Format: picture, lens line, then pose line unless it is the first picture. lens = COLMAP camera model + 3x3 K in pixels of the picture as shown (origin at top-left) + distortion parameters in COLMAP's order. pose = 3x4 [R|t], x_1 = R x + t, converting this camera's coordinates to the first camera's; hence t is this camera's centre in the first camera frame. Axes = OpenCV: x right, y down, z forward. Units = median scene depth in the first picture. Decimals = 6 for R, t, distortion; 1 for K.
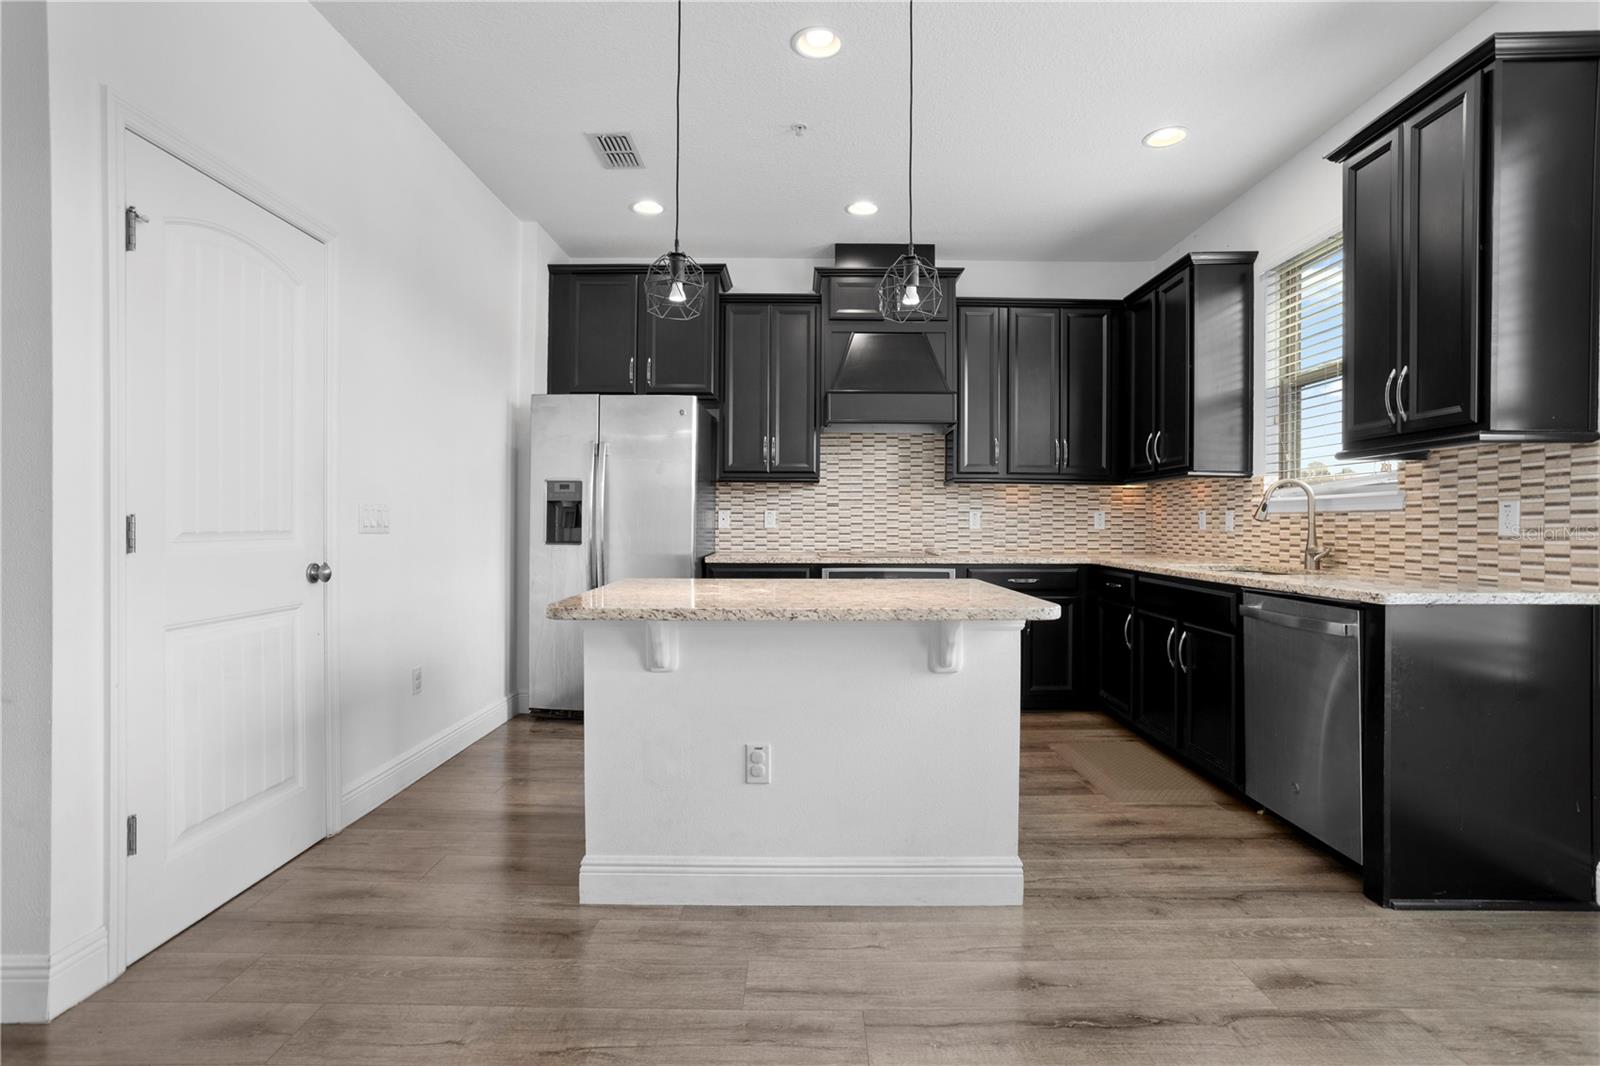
lens RADIAL K [[778.0, 0, 800.6], [0, 778.0, 526.8], [0, 0, 1]] dist [-0.057480, 0.033902]
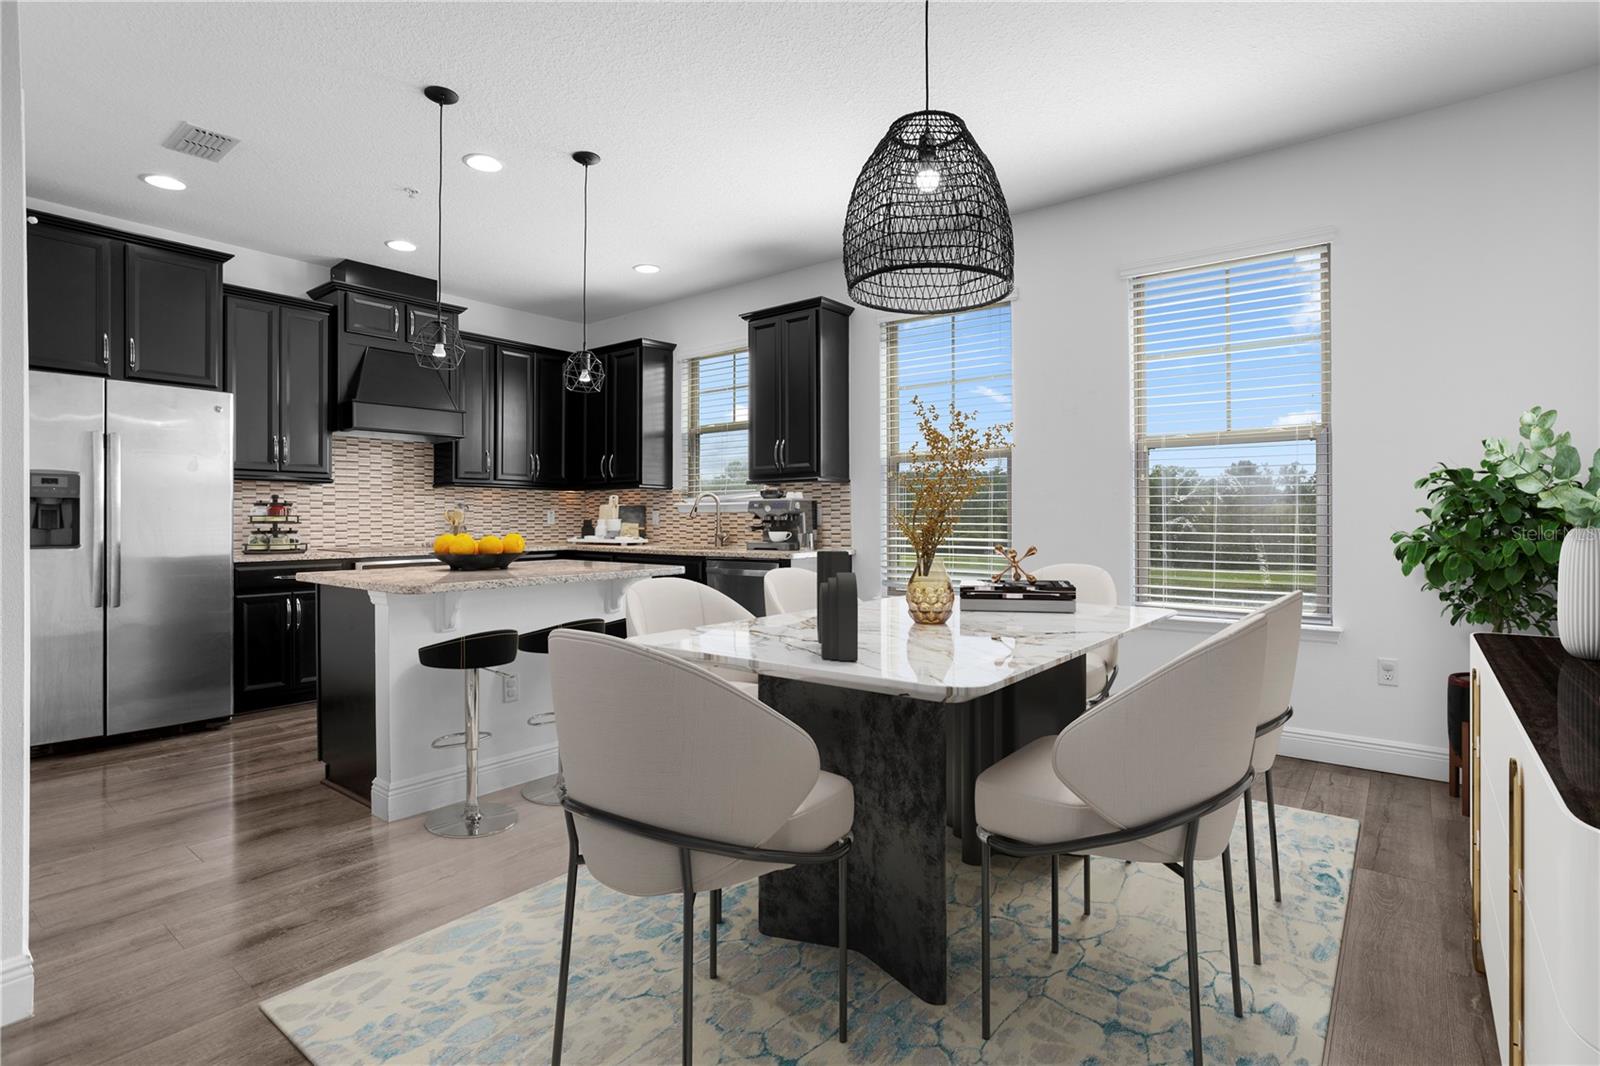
lens RADIAL K [[778.0, 0, 800.6], [0, 778.0, 526.8], [0, 0, 1]] dist [-0.057480, 0.033902]
pose [[0.629464, -0.012365, 0.776931, -0.416161], [0.006728, 0.999923, 0.010463, -0.003801], [-0.777001, -0.001359, 0.629498, -0.168322]]
